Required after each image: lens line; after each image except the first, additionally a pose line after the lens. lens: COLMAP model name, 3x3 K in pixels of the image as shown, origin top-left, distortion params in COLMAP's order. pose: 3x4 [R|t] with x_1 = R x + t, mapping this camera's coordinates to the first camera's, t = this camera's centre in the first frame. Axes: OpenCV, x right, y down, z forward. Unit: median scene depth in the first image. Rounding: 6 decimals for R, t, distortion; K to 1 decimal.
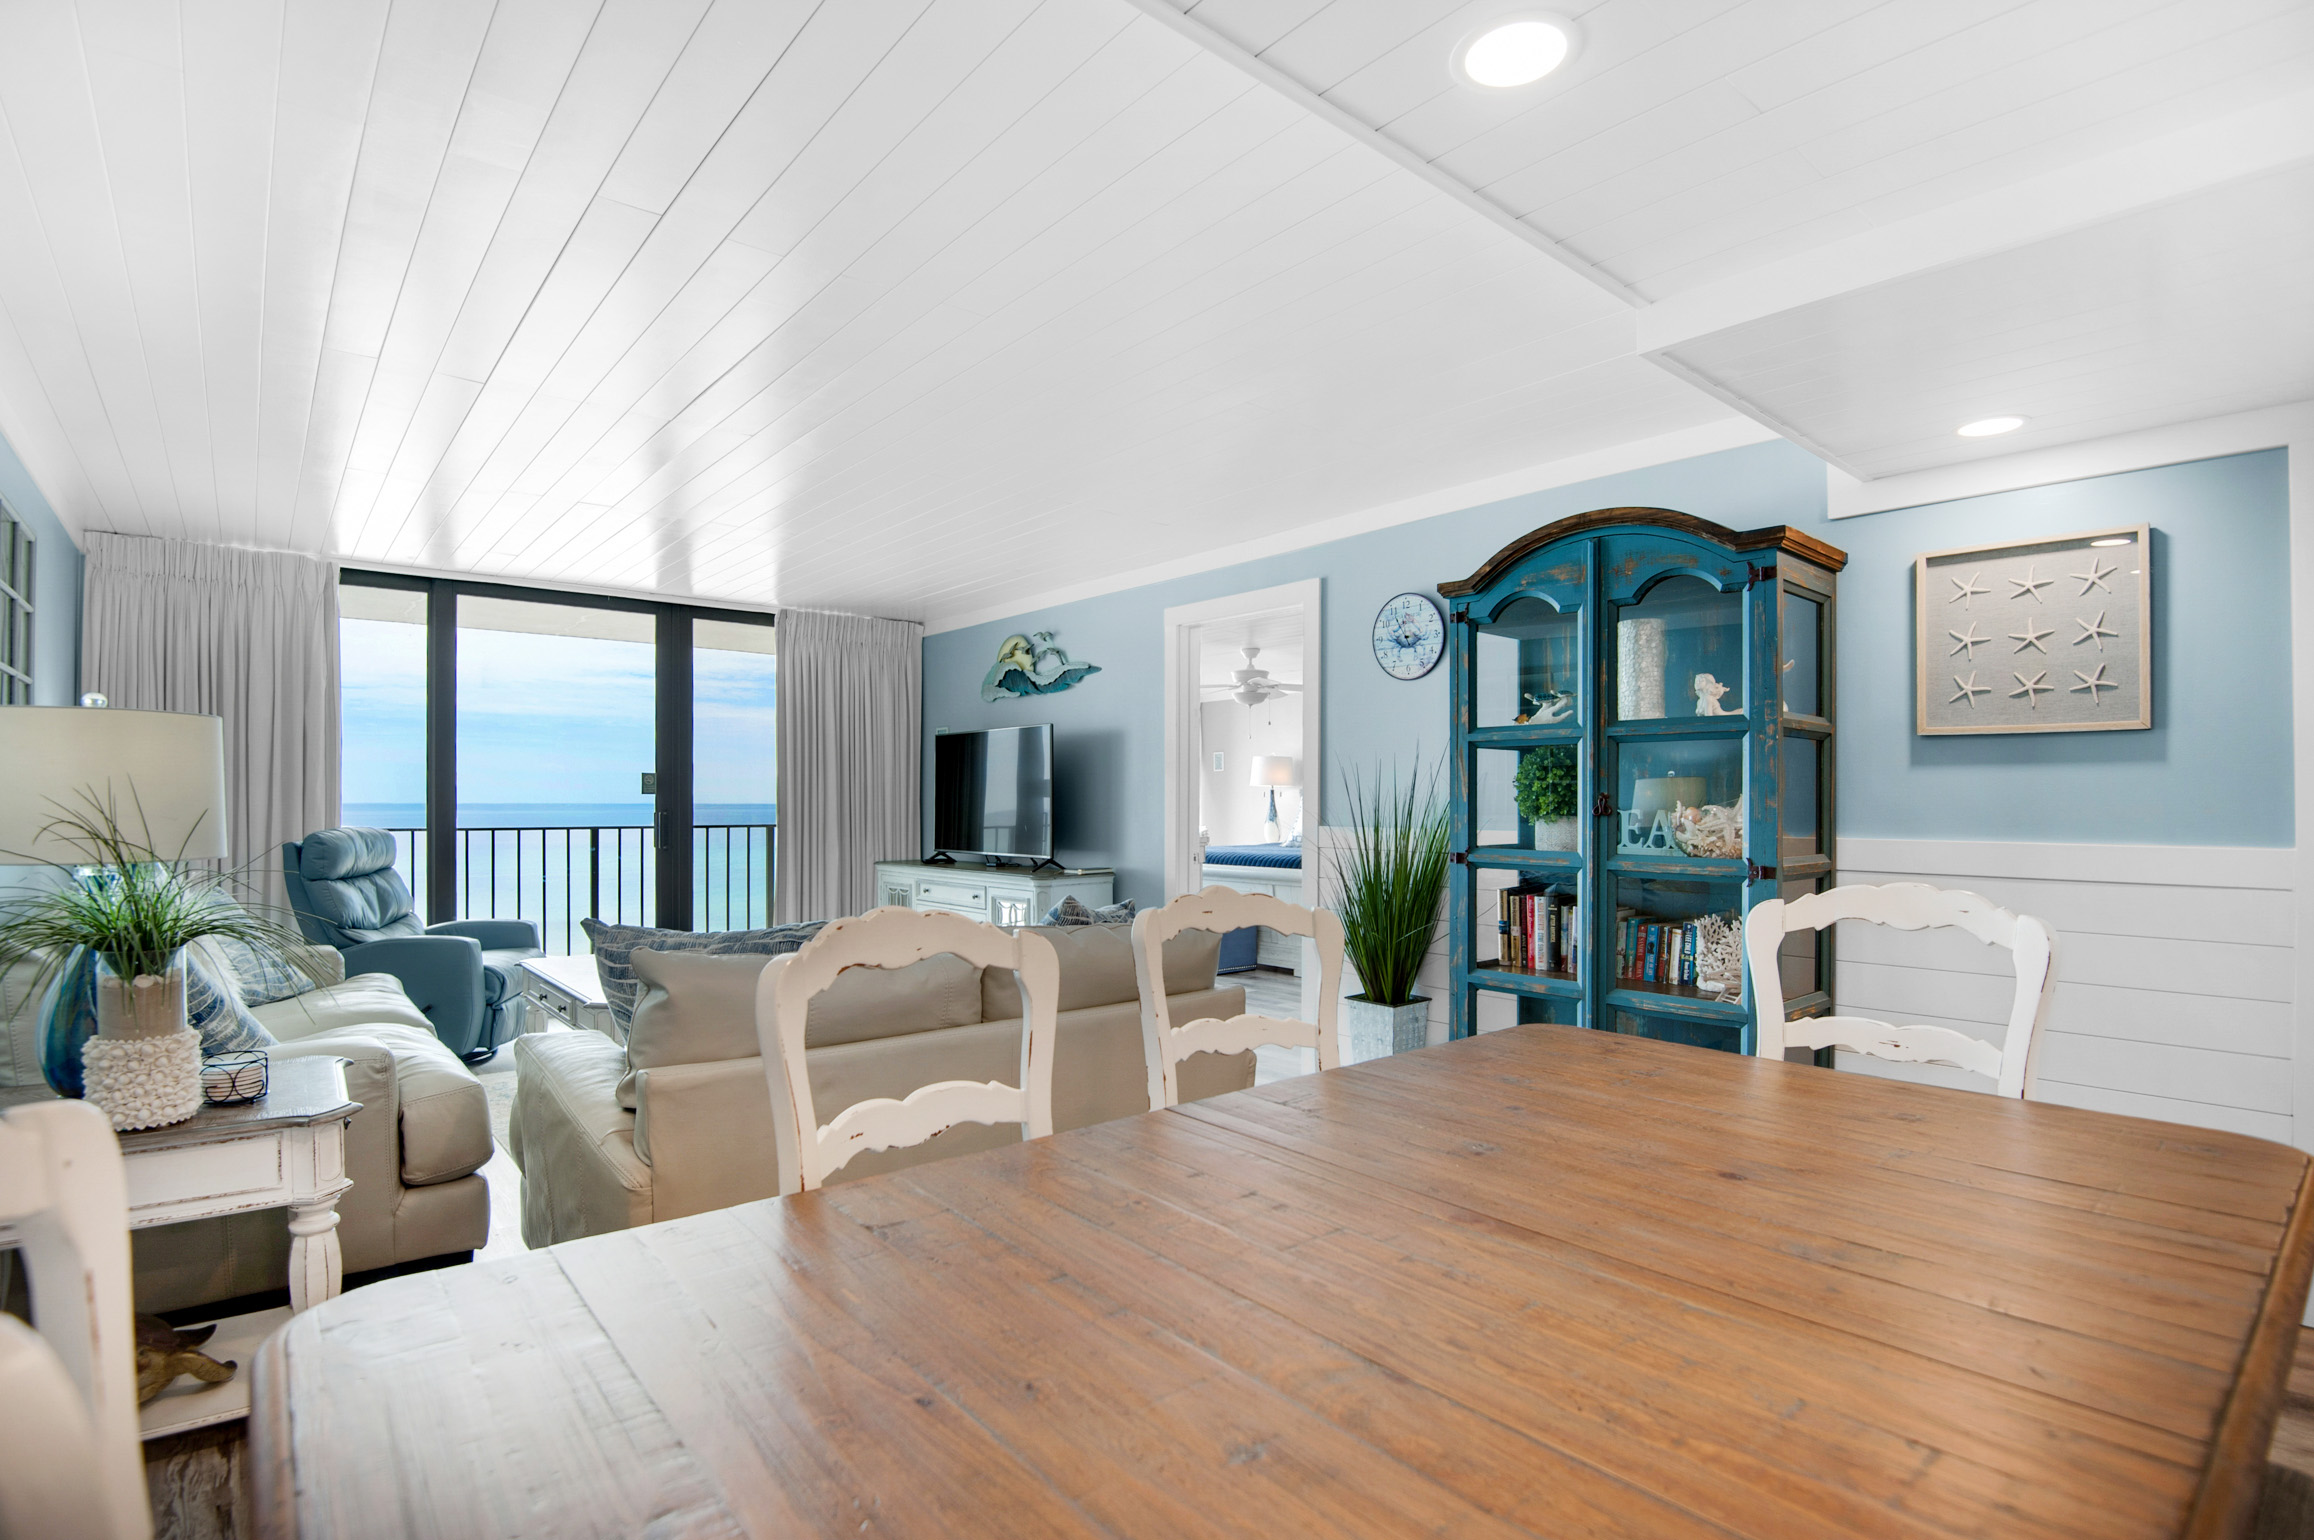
lens RADIAL K [[1096.3, 0, 1131.4], [0, 1096.3, 808.2], [0, 0, 1]] dist [-0.004492, -0.029450]
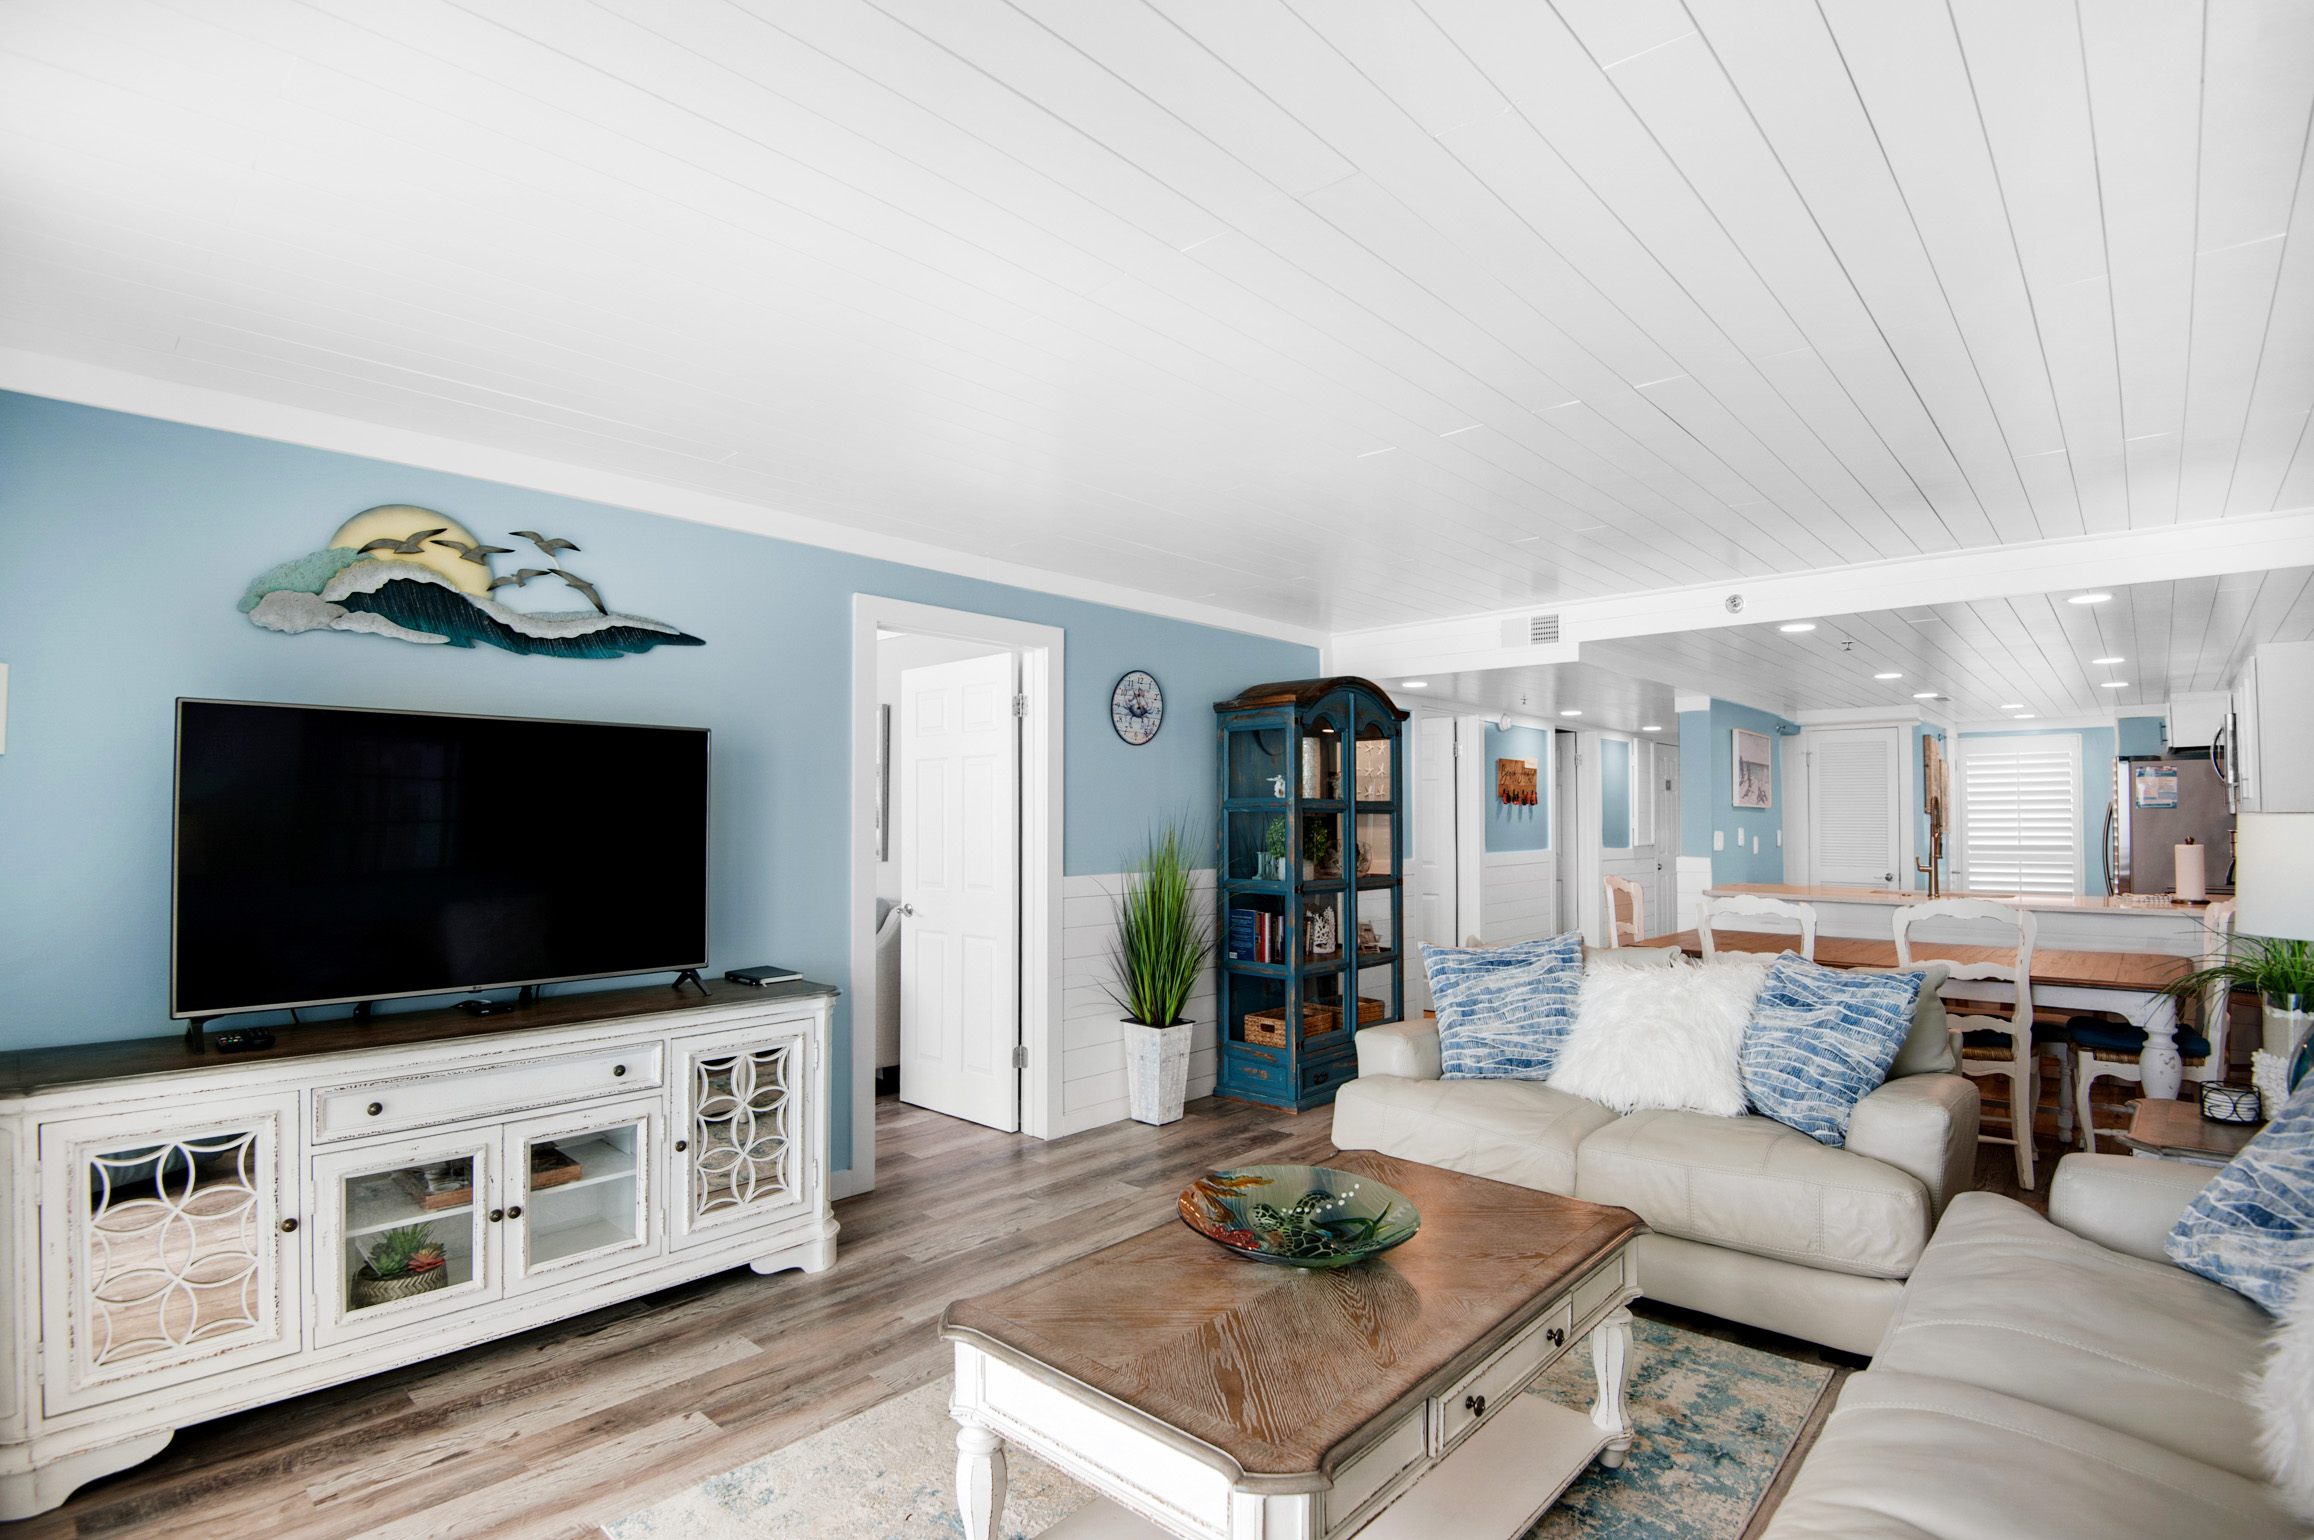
lens RADIAL K [[1096.3, 0, 1131.4], [0, 1096.3, 808.2], [0, 0, 1]] dist [-0.004492, -0.029450]
pose [[-0.128921, 0.006335, 0.991635, -0.648531], [0.003628, 0.999976, -0.005917, -0.031601], [-0.991648, 0.002835, -0.128941, 0.838178]]
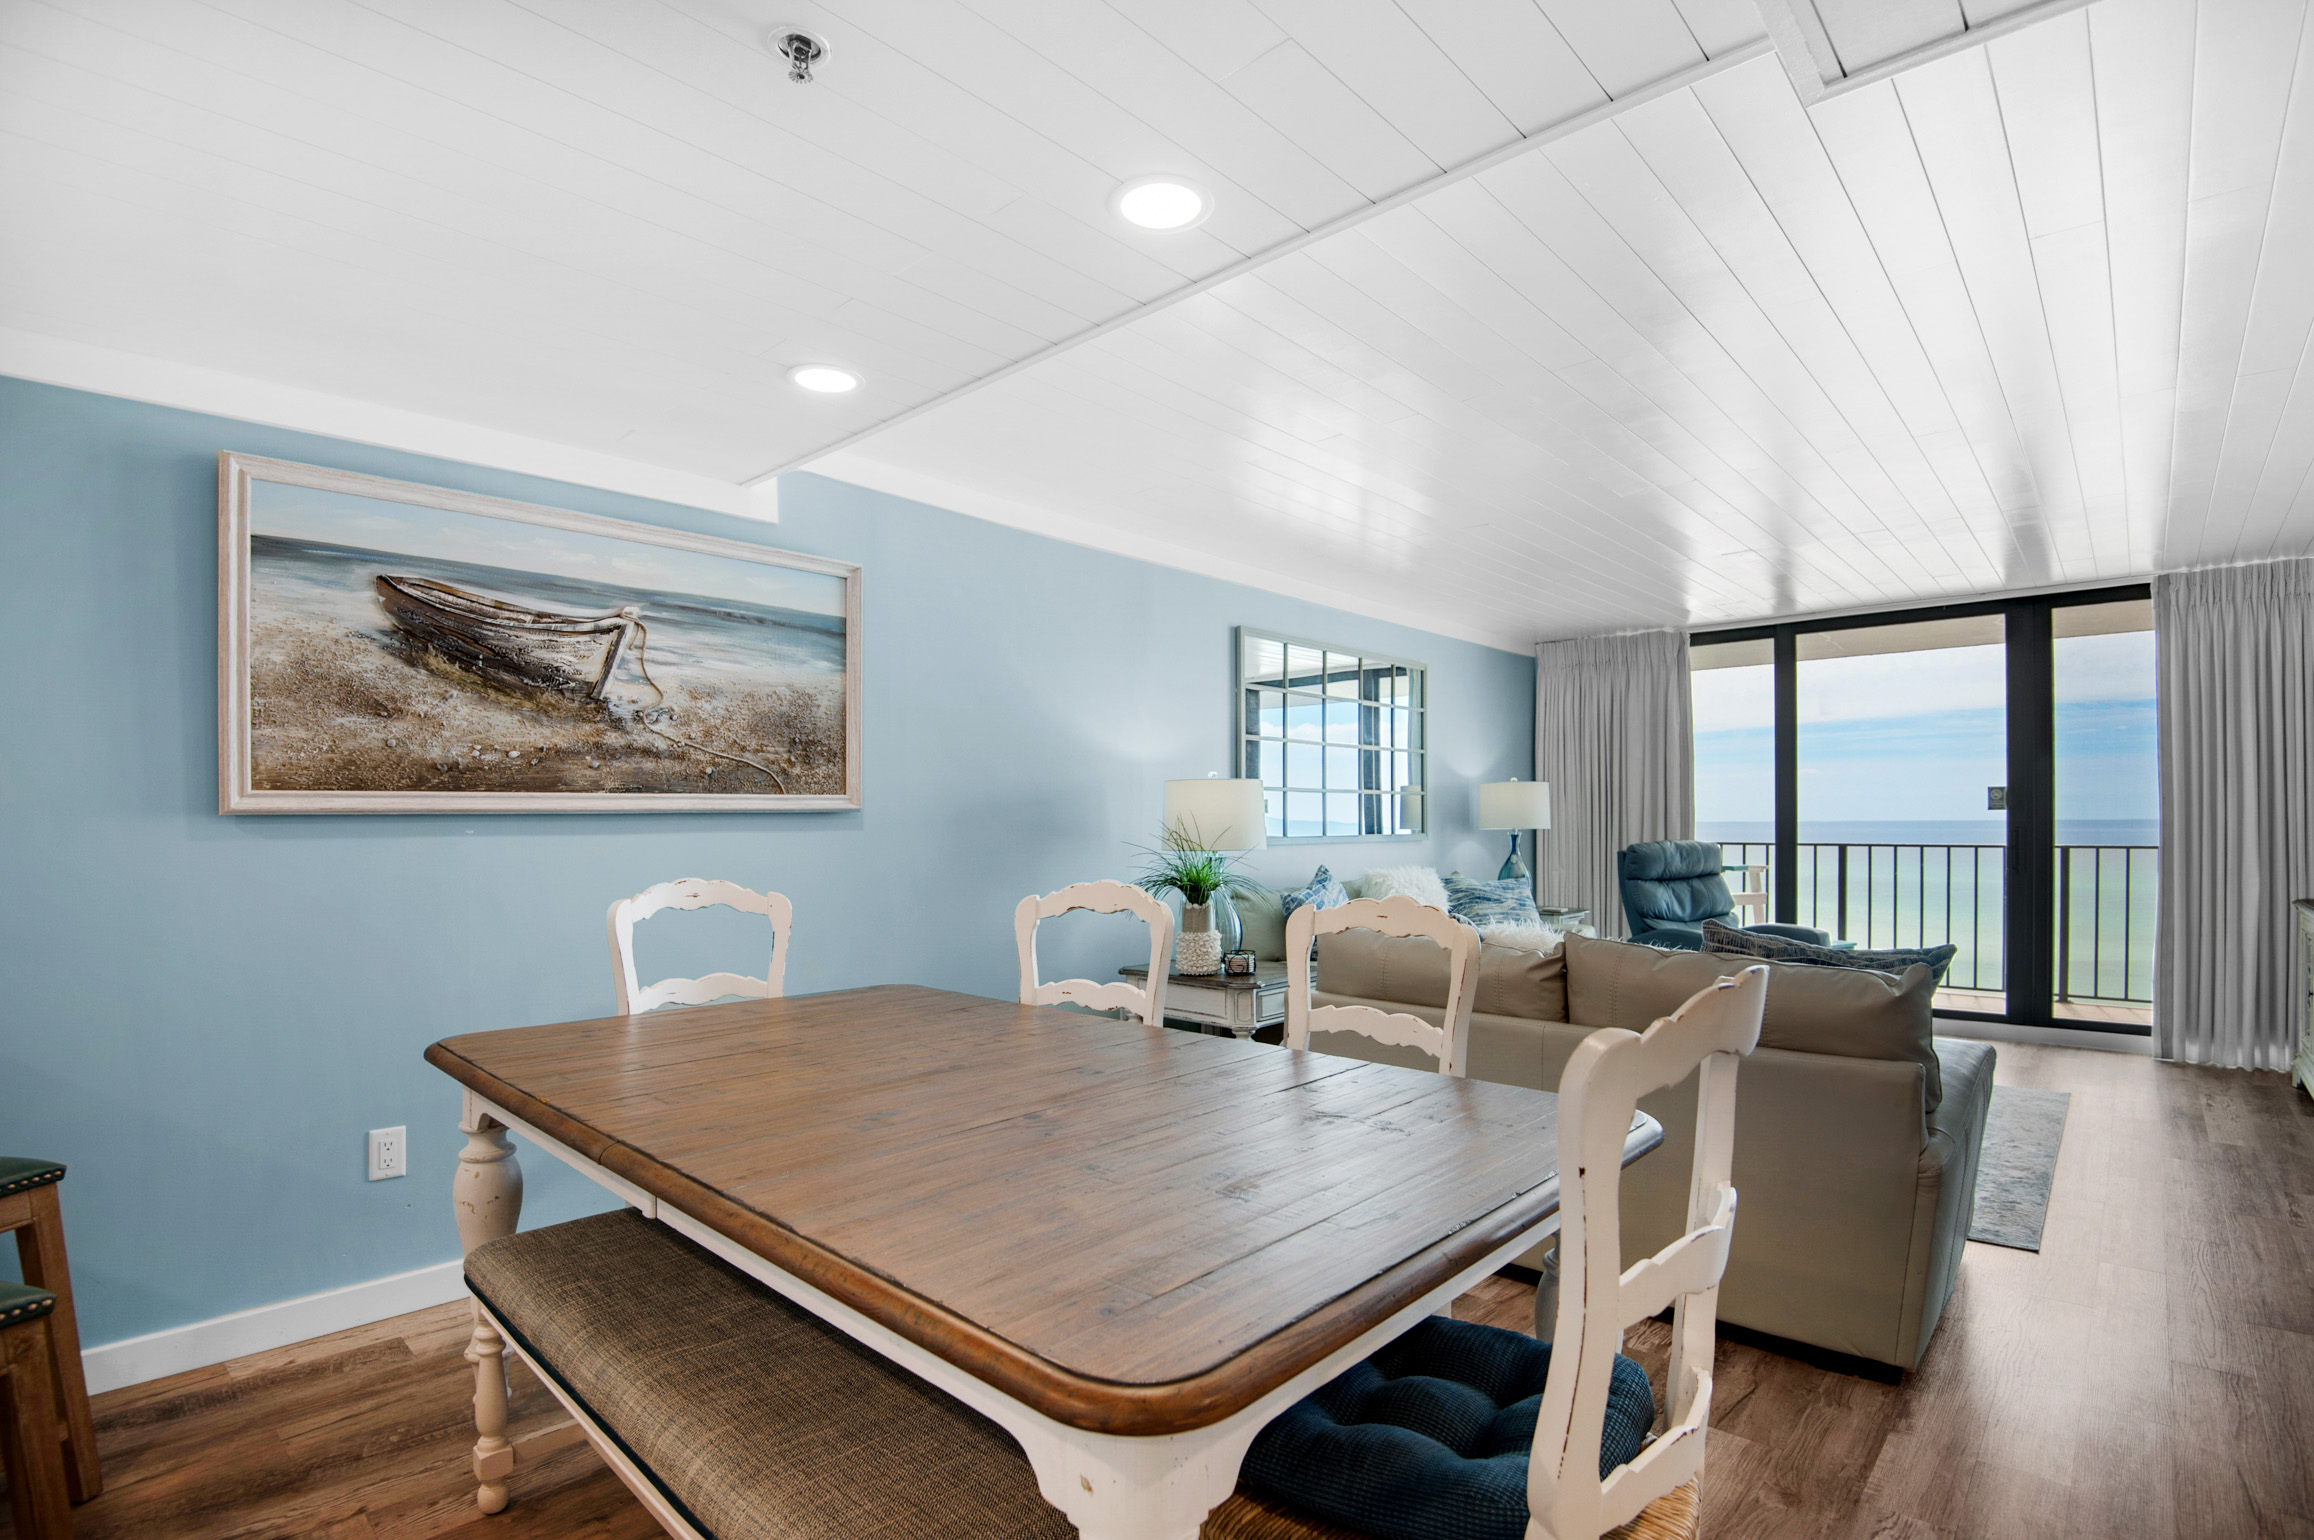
lens RADIAL K [[1096.3, 0, 1131.4], [0, 1096.3, 808.2], [0, 0, 1]] dist [-0.004492, -0.029450]
pose [[0.128373, -0.016132, -0.991595, 0.389658], [0.000584, 0.999869, -0.016191, -0.000362], [0.991726, 0.001499, 0.128366, 0.185292]]
